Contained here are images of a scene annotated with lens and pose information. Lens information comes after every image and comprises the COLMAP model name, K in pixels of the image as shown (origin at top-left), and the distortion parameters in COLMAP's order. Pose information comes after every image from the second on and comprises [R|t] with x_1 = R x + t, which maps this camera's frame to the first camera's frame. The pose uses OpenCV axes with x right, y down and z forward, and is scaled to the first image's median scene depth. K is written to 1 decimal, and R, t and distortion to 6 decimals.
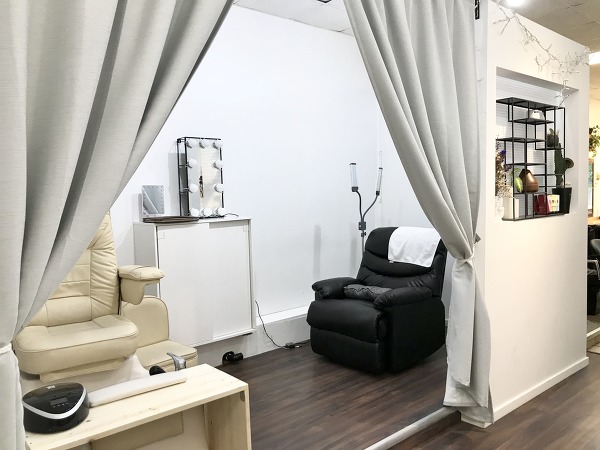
lens RADIAL K [[488.9, 0, 300.0], [0, 488.9, 225.0], [0, 0, 1]] dist [0.015510, 0.005912]
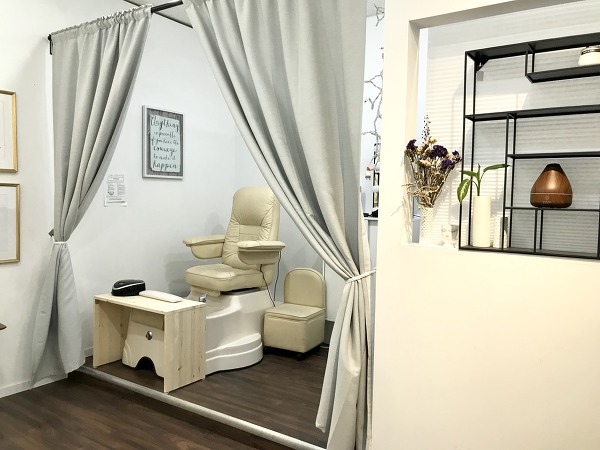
lens RADIAL K [[490.5, 0, 300.0], [0, 490.5, 225.0], [0, 0, 1]] dist [-0.002185, 0.005104]
pose [[0.272218, 0.087314, -0.958266, 0.971650], [-0.095002, 0.993448, 0.063532, -0.058148], [0.957534, 0.073743, 0.278729, 0.624683]]
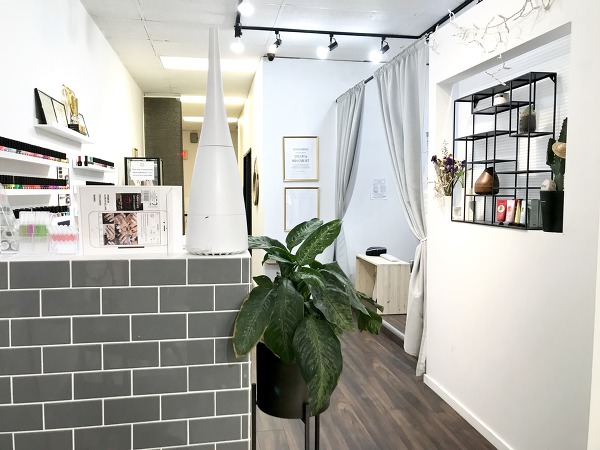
lens RADIAL K [[488.9, 0, 300.0], [0, 488.9, 225.0], [0, 0, 1]] dist [0.015510, 0.005912]
pose [[-0.501681, 0.089660, -0.860394, 1.446743], [-0.043873, 0.990697, 0.128821, -0.115563], [0.863939, 0.102375, -0.493080, 1.203561]]
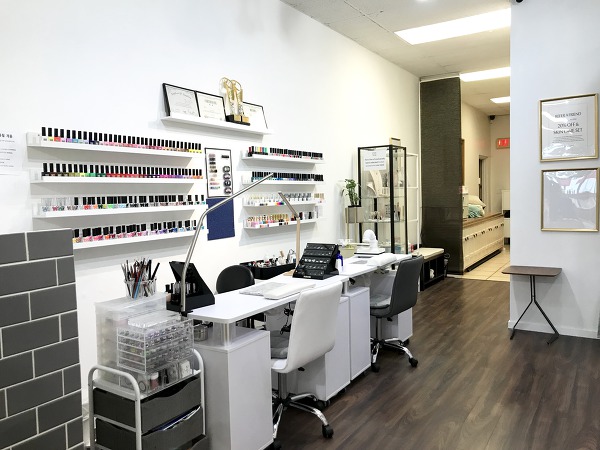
lens RADIAL K [[490.5, 0, 300.0], [0, 490.5, 225.0], [0, 0, 1]] dist [-0.002185, 0.005104]
pose [[-0.955176, 0.072997, -0.286898, 0.914415], [0.034964, 0.990157, 0.135524, -0.073213], [0.293967, 0.119418, -0.948326, 1.332377]]
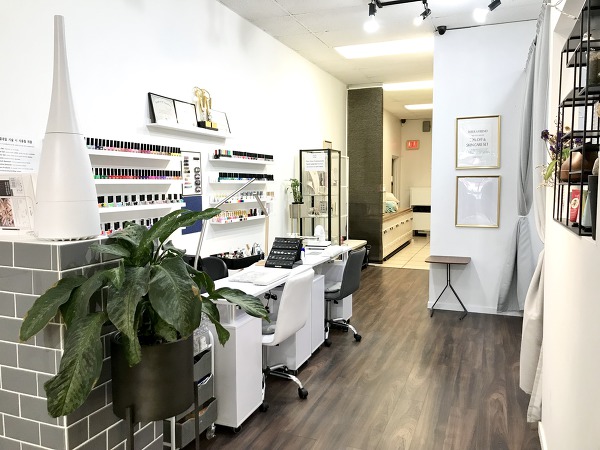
lens RADIAL K [[490.5, 0, 300.0], [0, 490.5, 225.0], [0, 0, 1]] dist [-0.002185, 0.005104]
pose [[-0.884321, 0.073527, -0.461053, 1.099798], [-0.000557, 0.987354, 0.158529, -0.114049], [0.466879, 0.140447, -0.873097, 1.428816]]
